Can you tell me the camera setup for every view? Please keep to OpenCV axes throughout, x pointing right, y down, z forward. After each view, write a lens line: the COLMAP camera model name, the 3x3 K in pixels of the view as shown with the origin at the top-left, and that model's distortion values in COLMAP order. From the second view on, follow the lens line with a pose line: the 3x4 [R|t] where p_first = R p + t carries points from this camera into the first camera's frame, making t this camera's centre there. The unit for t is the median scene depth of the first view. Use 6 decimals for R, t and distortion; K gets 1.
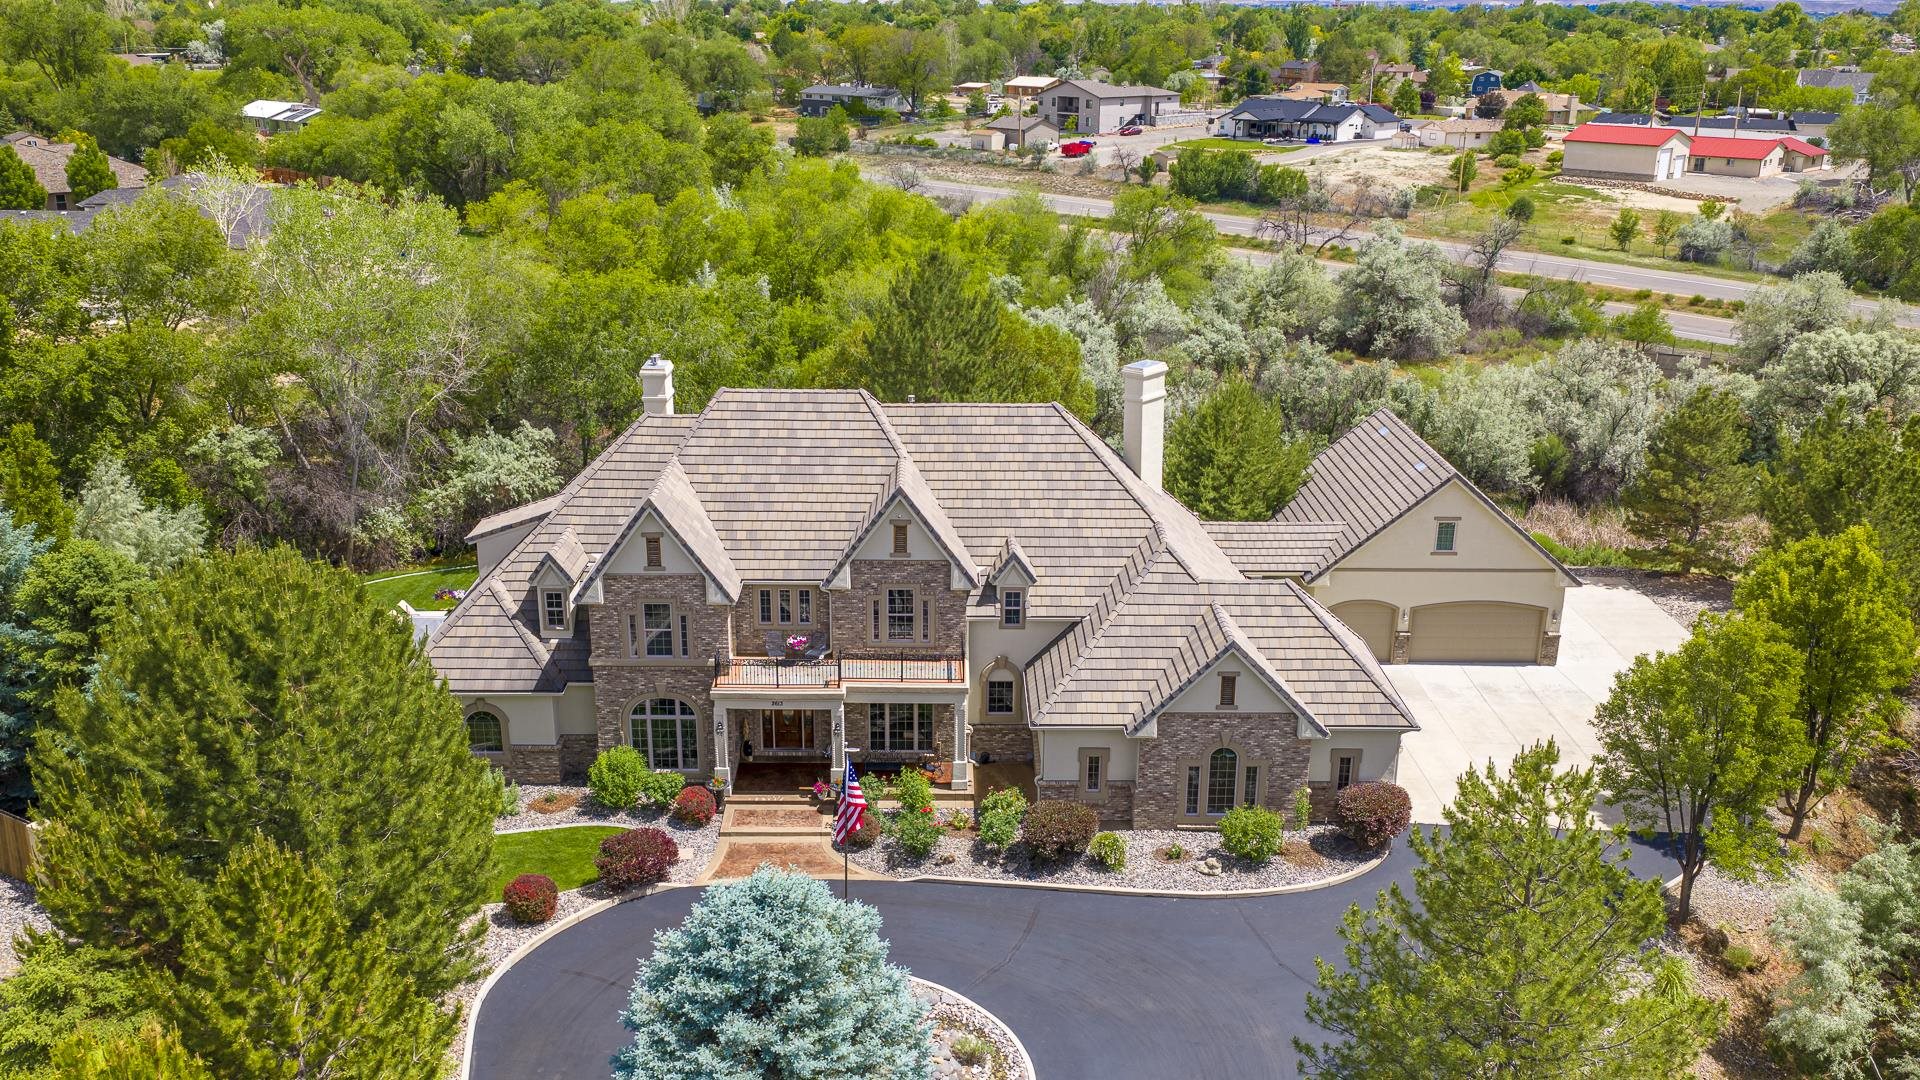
lens RADIAL K [[1605.2, 0, 960.0], [0, 1605.2, 540.0], [0, 0, 1]] dist [0.011587, -0.007972]
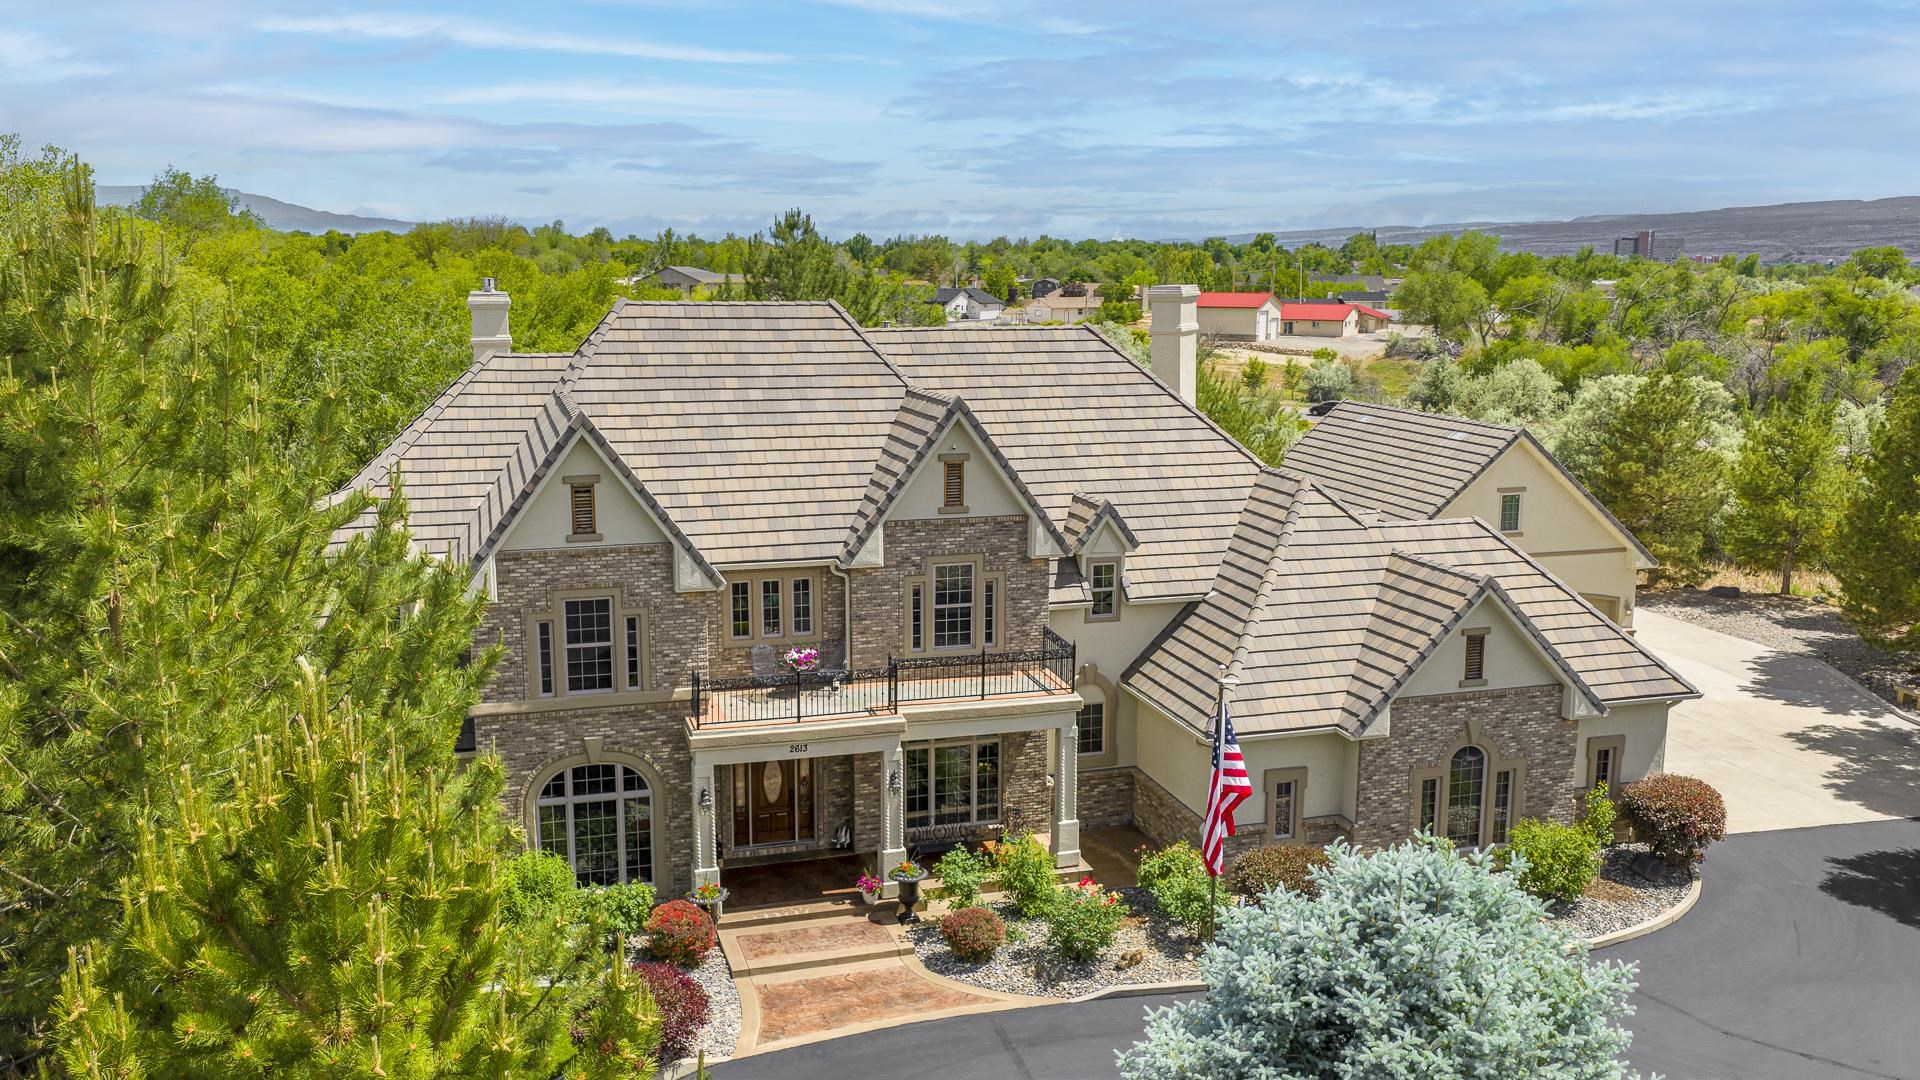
lens RADIAL K [[1580.9, 0, 969.3], [0, 1580.9, 548.9], [0, 0, 1]] dist [0.045770, -0.131134]
pose [[0.957938, -0.054989, 0.281657, -0.209372], [0.093662, 0.987633, -0.125734, 0.104599], [-0.271260, 0.146826, 0.951241, 0.380561]]
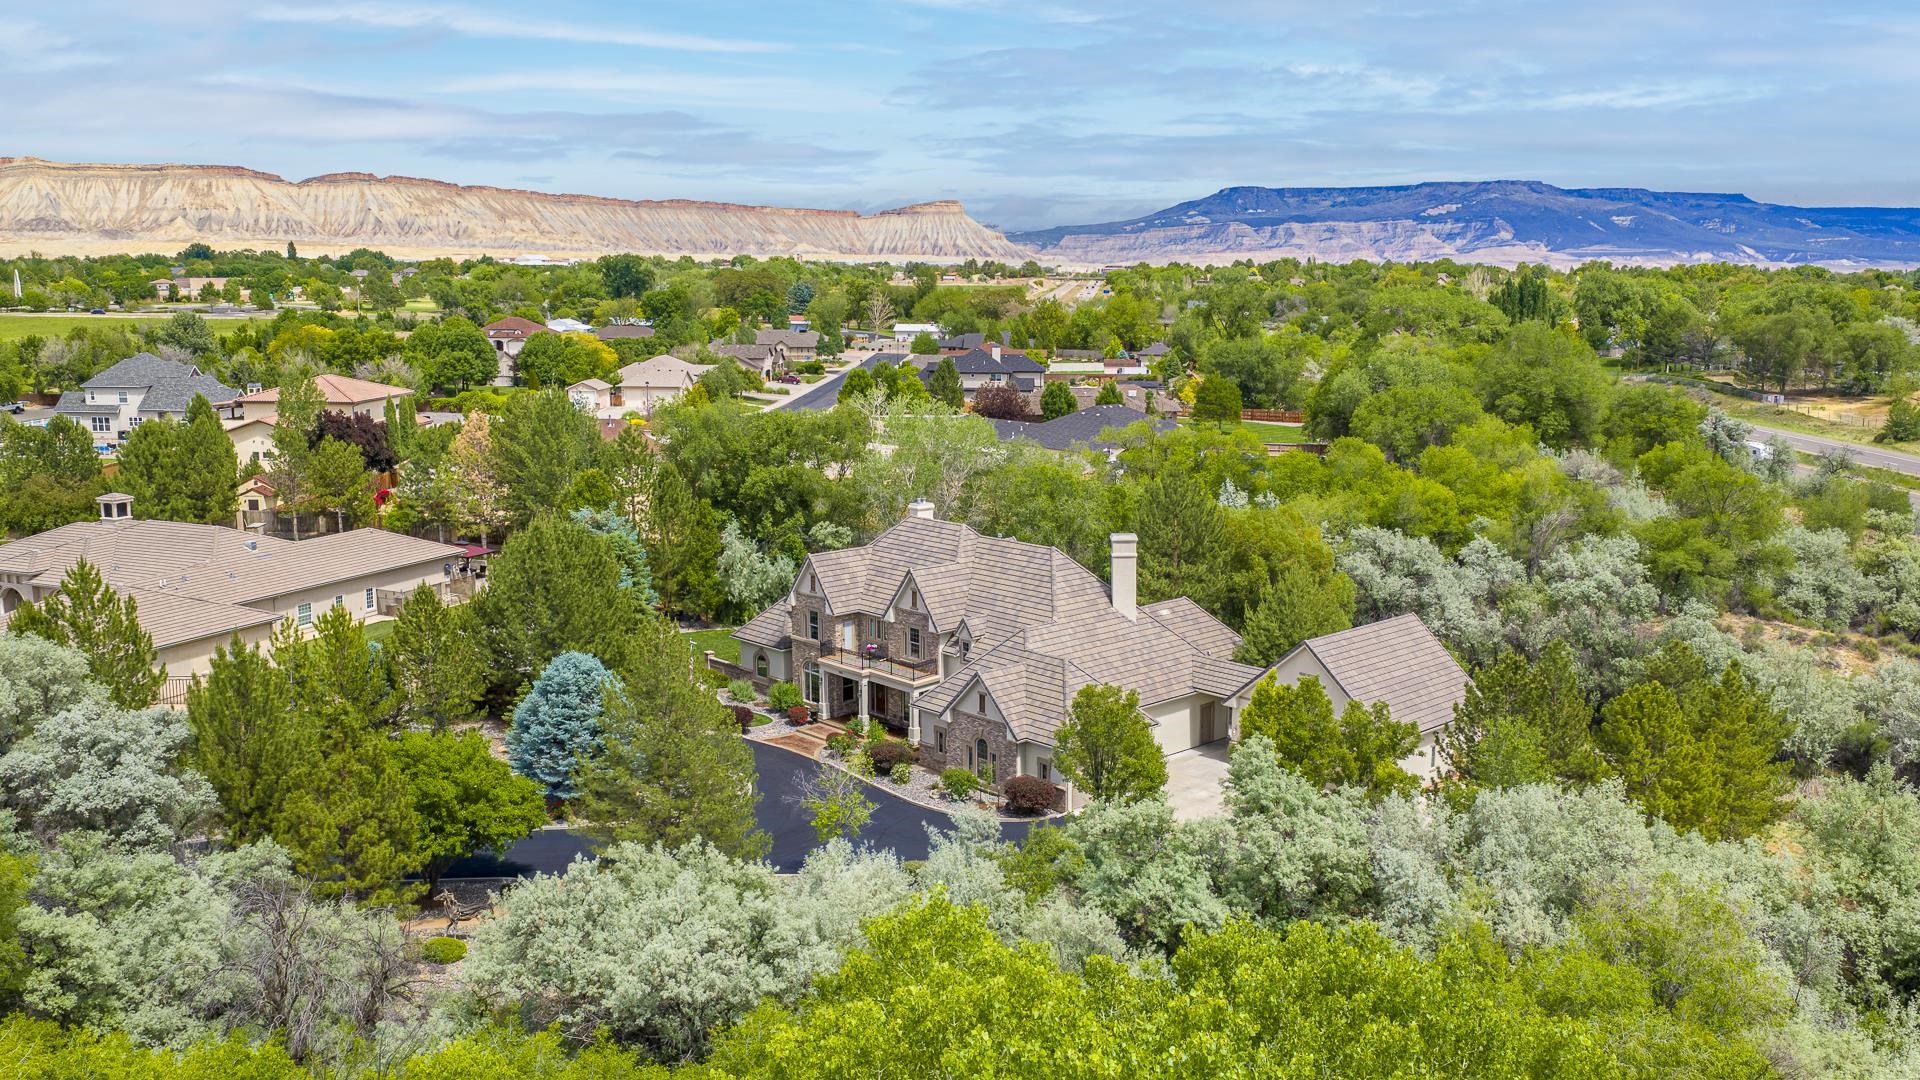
lens RADIAL K [[1580.9, 0, 969.3], [0, 1580.9, 548.9], [0, 0, 1]] dist [0.045770, -0.131134]
pose [[0.680117, 0.121073, -0.723037, 1.257510], [-0.231567, 0.971253, -0.055184, 0.027813], [0.695570, 0.204963, 0.688602, -0.190208]]
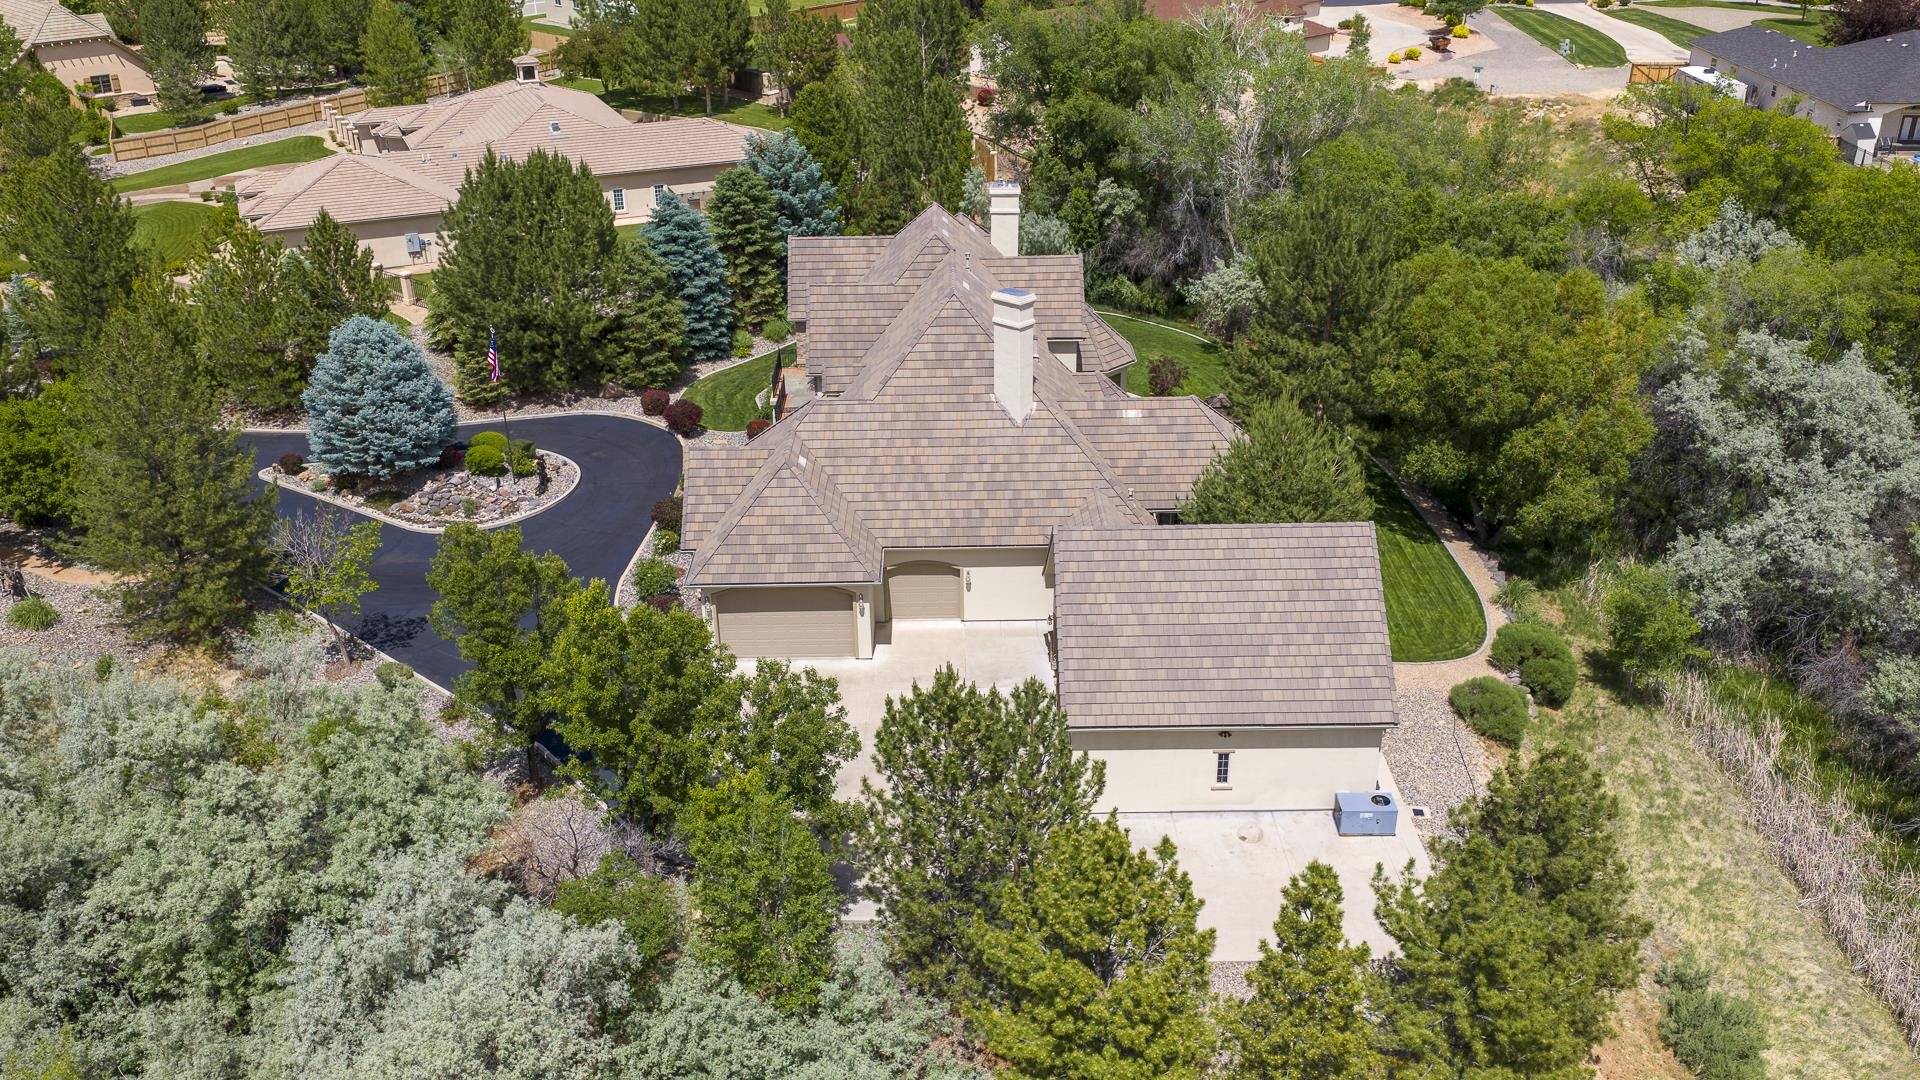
lens RADIAL K [[1587.5, 0, 968.9], [0, 1587.5, 543.2], [0, 0, 1]] dist [0.025031, -0.052808]
pose [[0.008292, 0.430501, -0.902552, 1.246557], [-0.308181, 0.859749, 0.407253, -0.423598], [0.951292, 0.274773, 0.139801, 0.964031]]
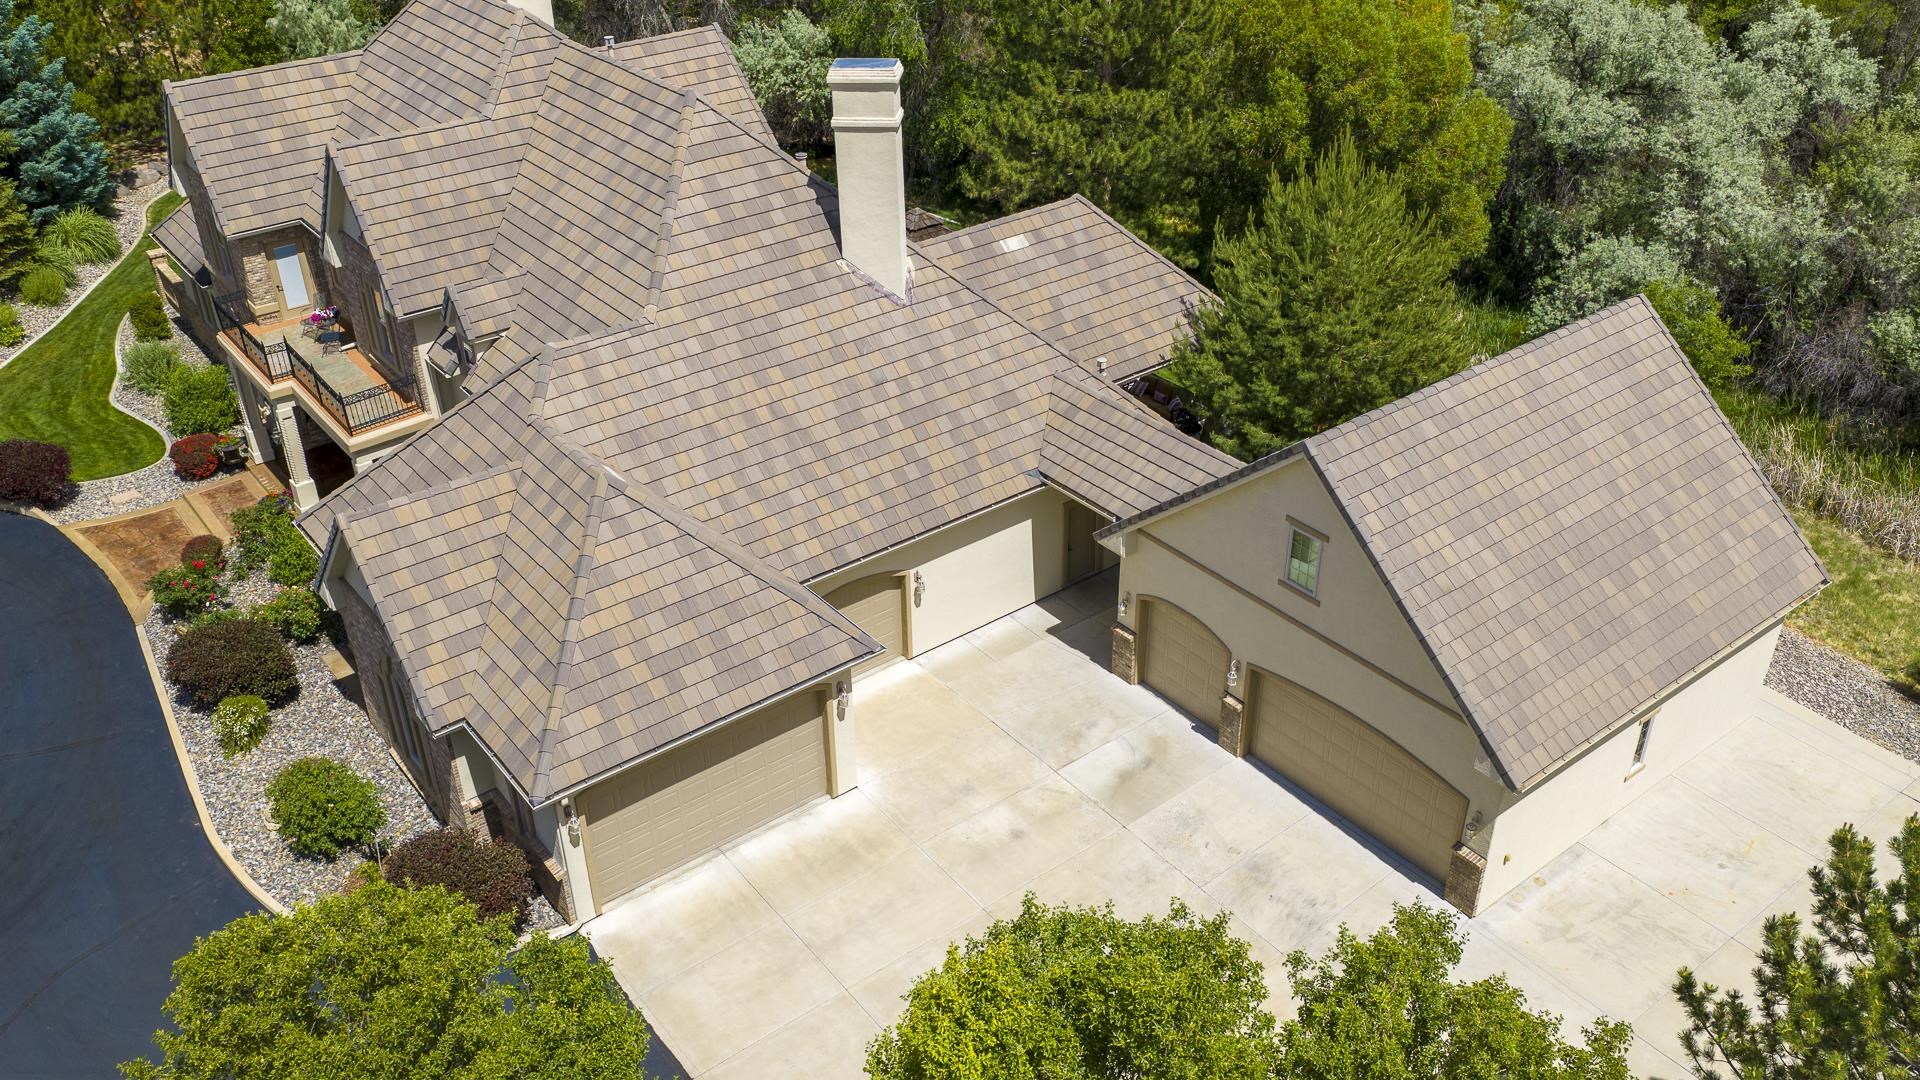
lens RADIAL K [[1587.5, 0, 968.9], [0, 1587.5, 543.2], [0, 0, 1]] dist [0.025031, -0.052808]
pose [[0.613566, 0.404873, -0.677948, 0.658593], [-0.239664, 0.913533, 0.328662, -0.164581], [0.752394, -0.039176, 0.657547, 0.714554]]
